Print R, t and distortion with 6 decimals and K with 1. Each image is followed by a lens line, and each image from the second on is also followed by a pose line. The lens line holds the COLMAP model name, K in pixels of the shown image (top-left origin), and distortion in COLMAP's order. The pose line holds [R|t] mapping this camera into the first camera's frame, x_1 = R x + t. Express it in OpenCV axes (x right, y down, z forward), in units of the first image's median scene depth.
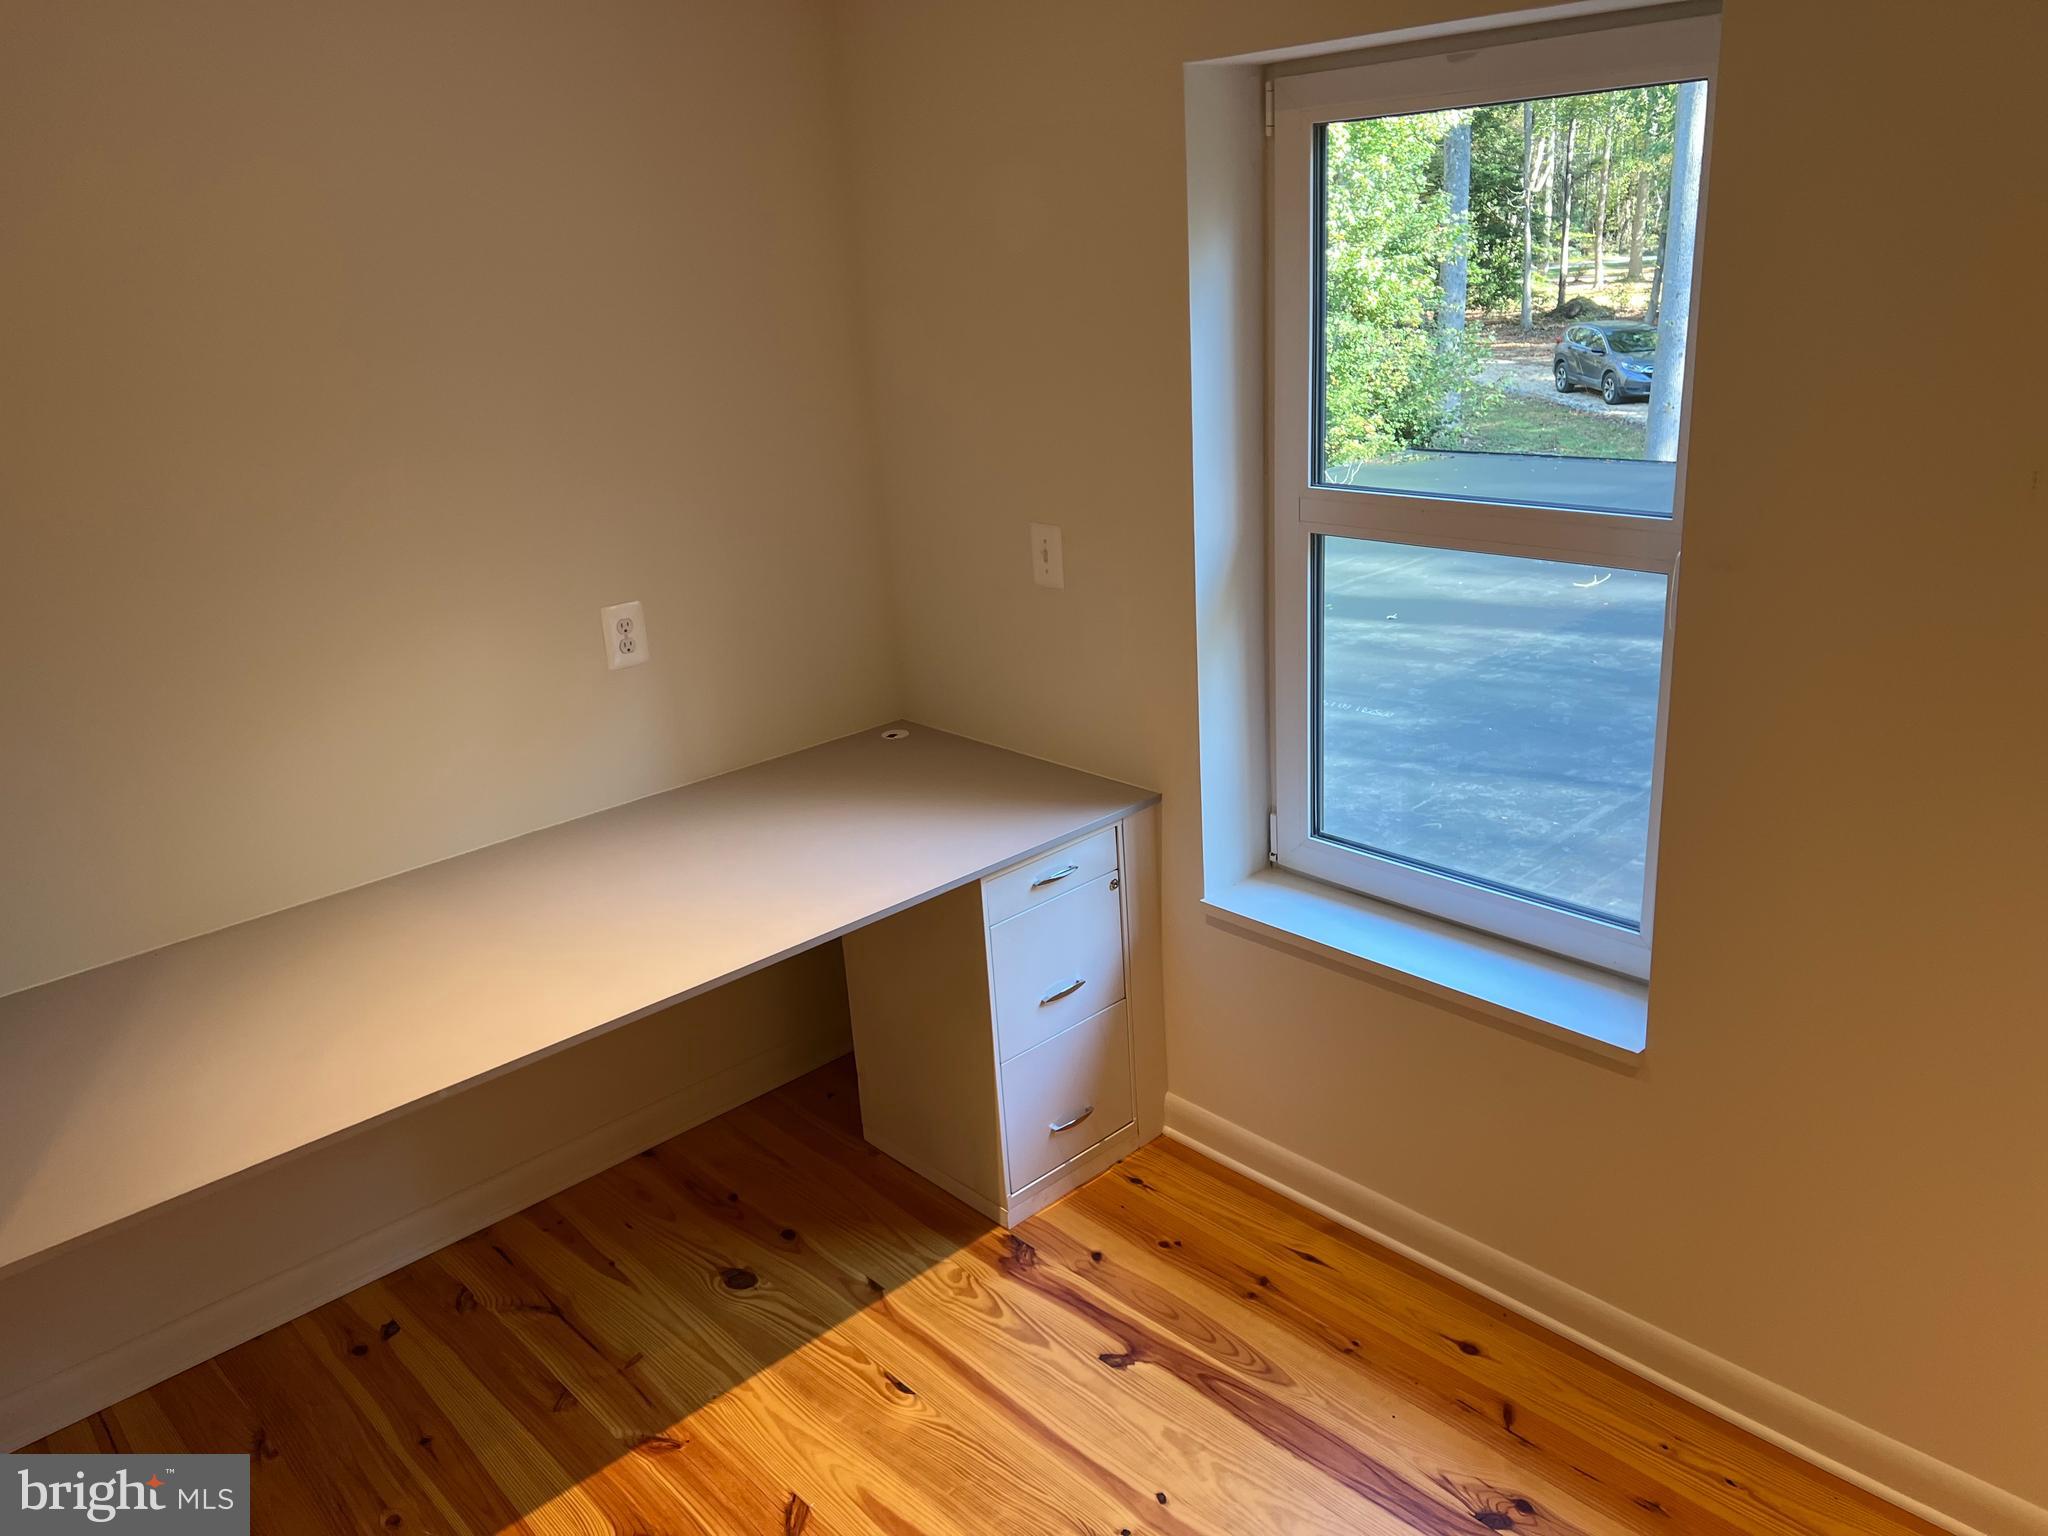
lens RADIAL K [[1550.3, 0, 1024.0], [0, 1550.3, 768.0], [0, 0, 1]] dist [0.063590, -0.000175]
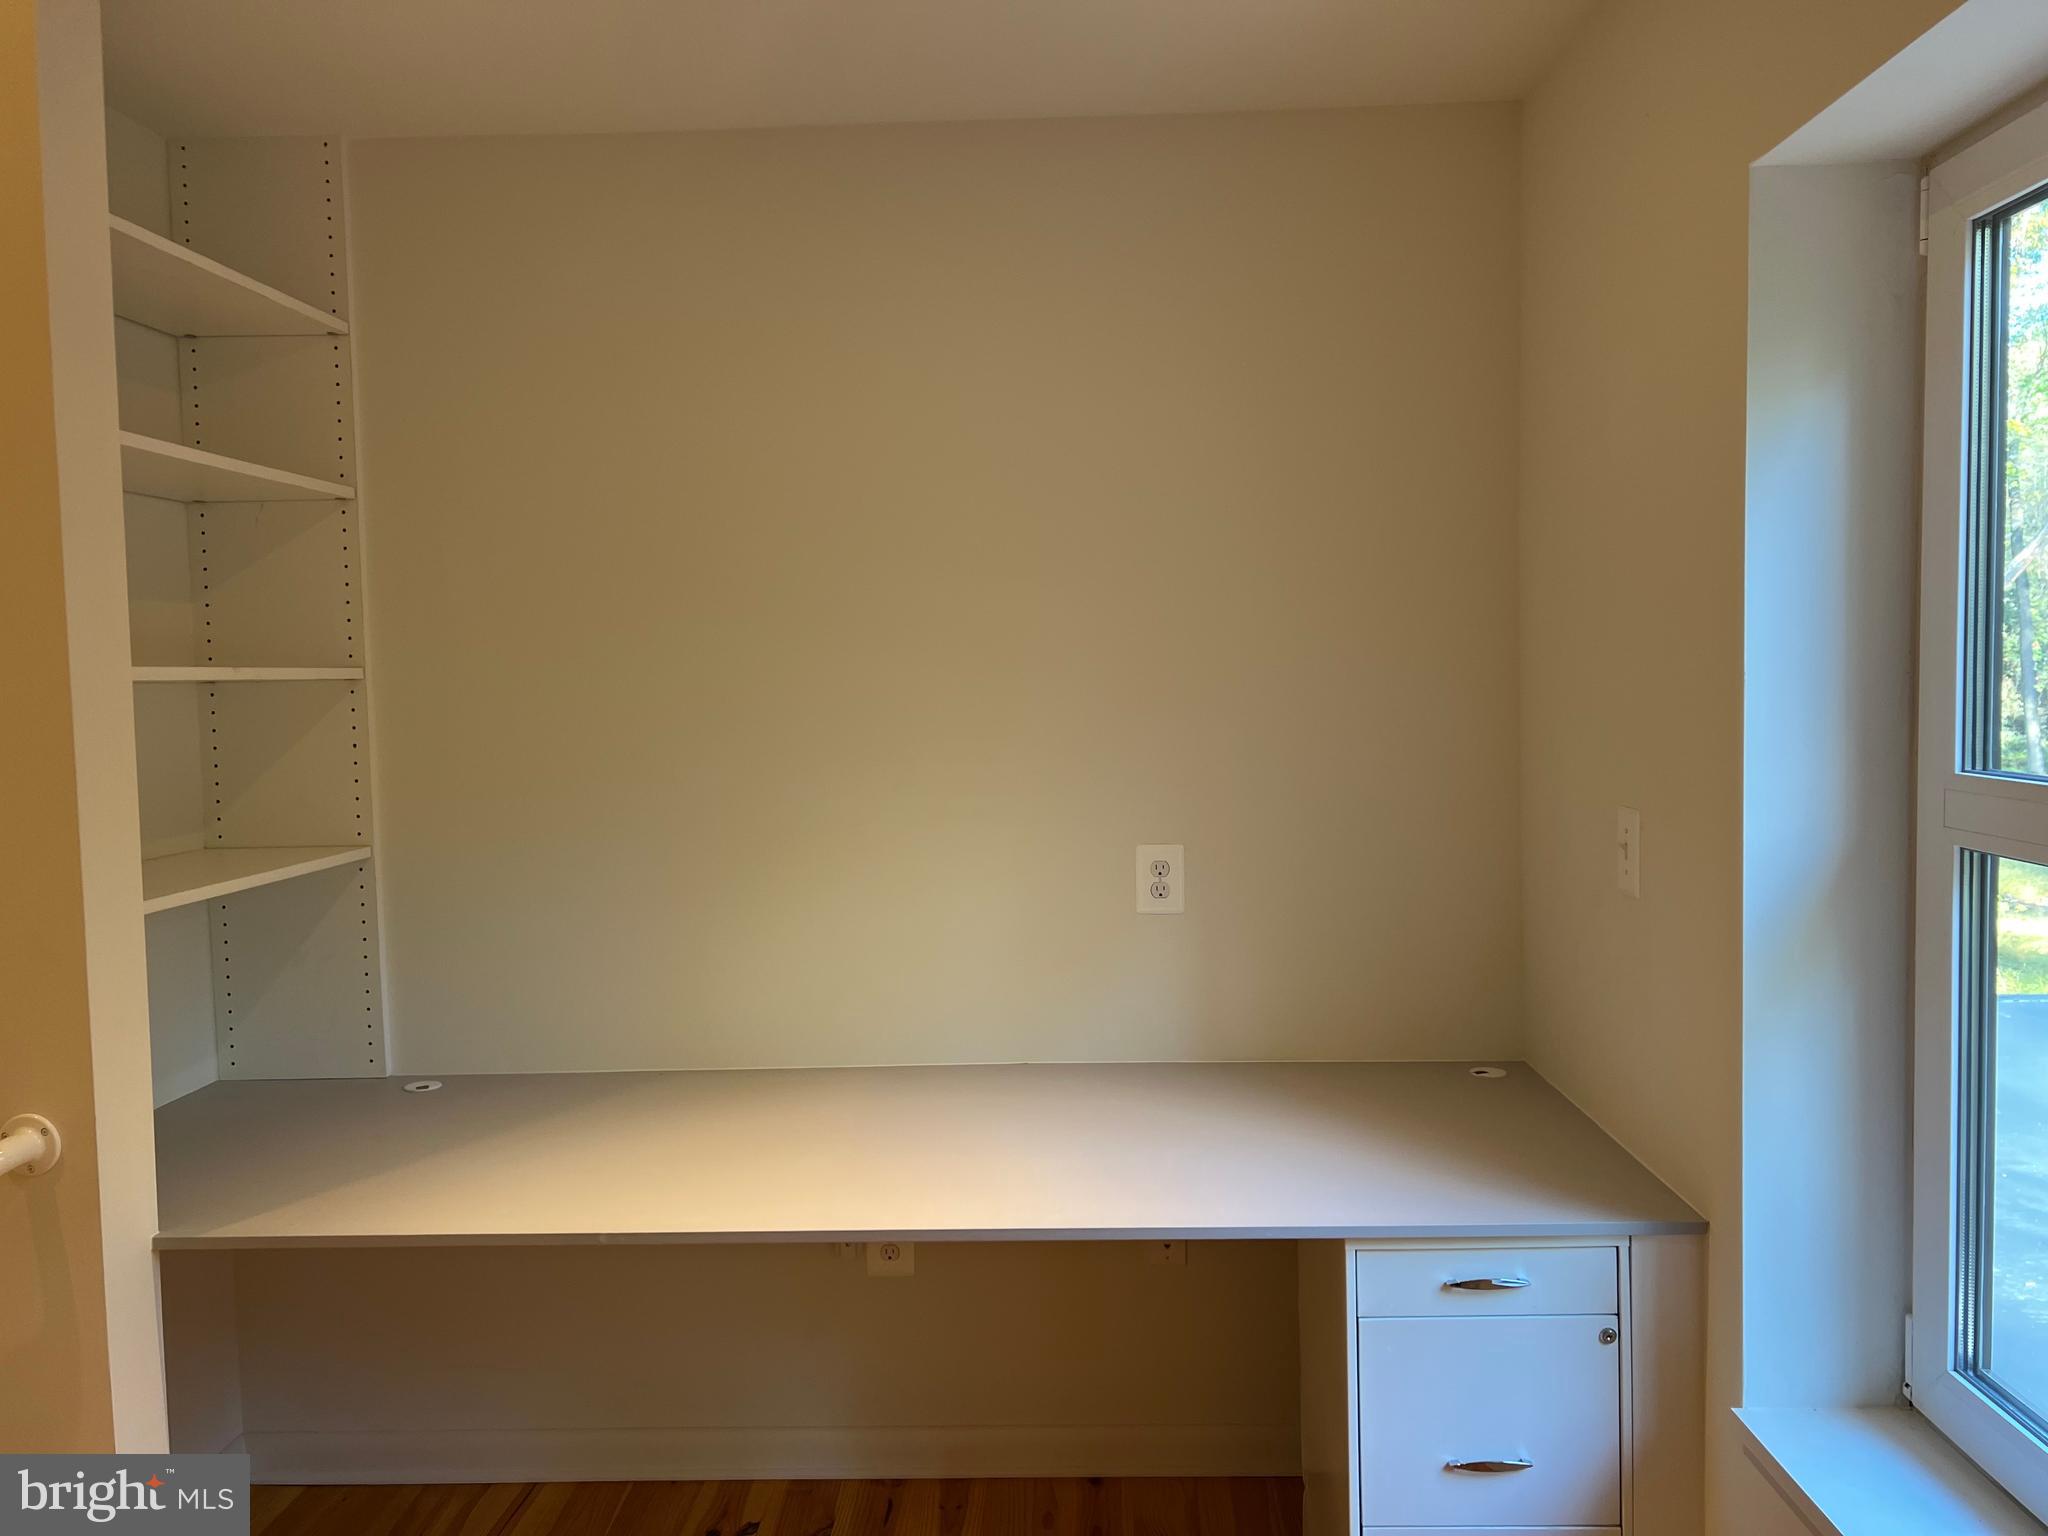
lens RADIAL K [[1529.5, 0, 1024.0], [0, 1529.5, 768.0], [0, 0, 1]] dist [0.005566, 0.000441]
pose [[0.707872, 0.088172, -0.700815, 0.319036], [-0.253861, 0.957641, -0.135933, -0.005195], [0.659144, 0.274133, 0.700271, 0.307740]]
